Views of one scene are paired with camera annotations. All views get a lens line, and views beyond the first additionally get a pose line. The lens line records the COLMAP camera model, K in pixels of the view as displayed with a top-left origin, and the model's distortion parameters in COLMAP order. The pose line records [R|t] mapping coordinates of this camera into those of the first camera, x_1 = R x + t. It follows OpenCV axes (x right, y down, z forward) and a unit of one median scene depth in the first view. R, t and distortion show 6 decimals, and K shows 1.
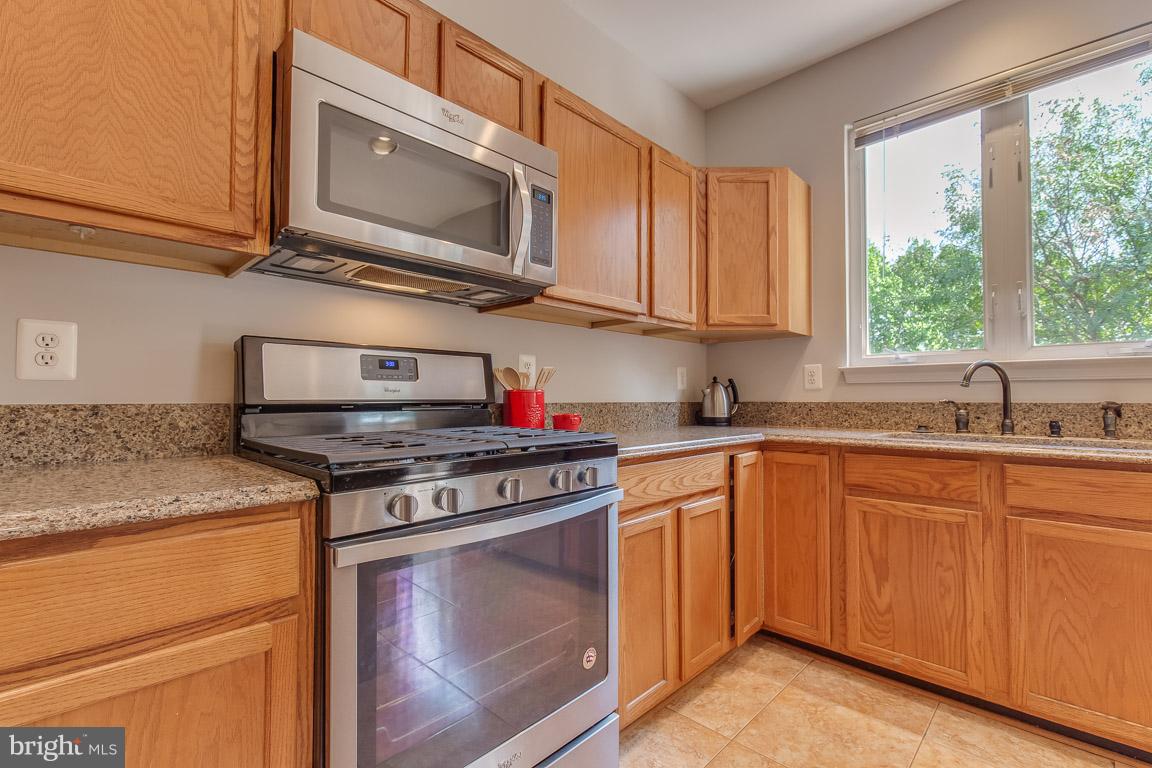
lens RADIAL K [[526.7, 0, 576.2], [0, 526.7, 387.0], [0, 0, 1]] dist [-0.009626, 0.000089]
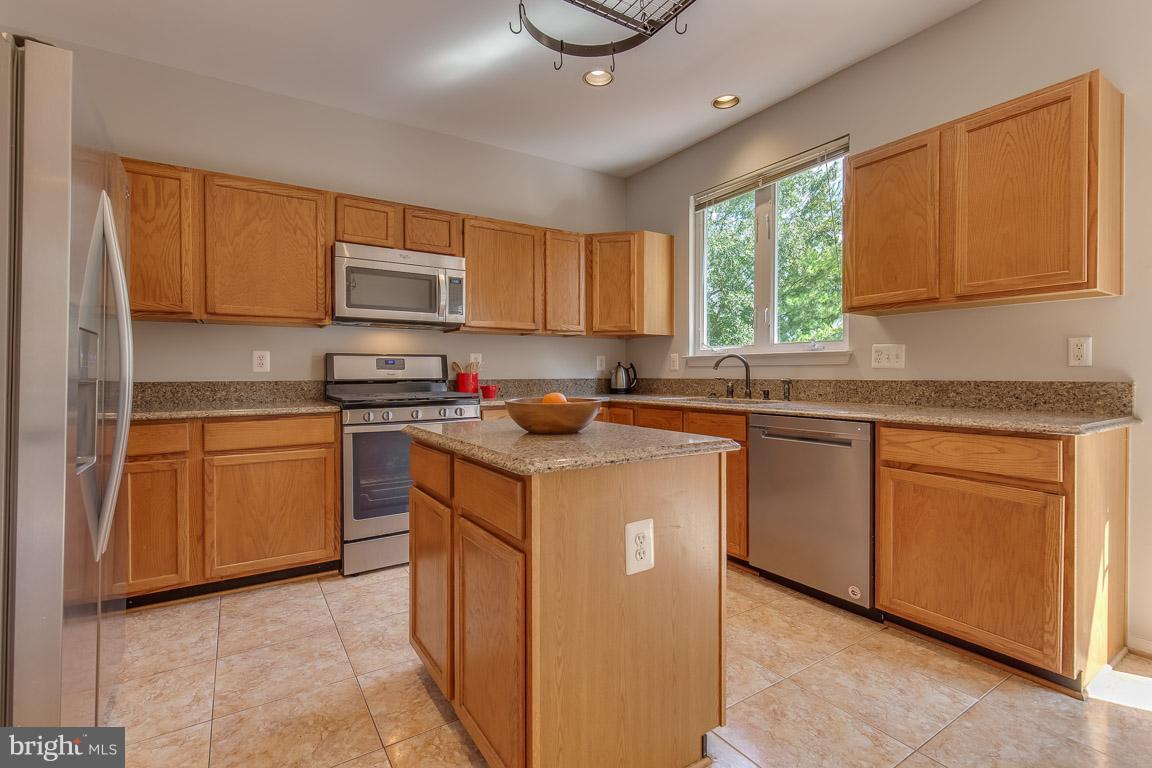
lens RADIAL K [[526.7, 0, 574.8], [0, 526.7, 378.4], [0, 0, 1]] dist [-0.009626, 0.000089]
pose [[0.976435, -0.001739, -0.215803, 0.683999], [0.008613, 0.999485, 0.030918, -0.029727], [0.215638, -0.032048, 0.975947, -0.768158]]
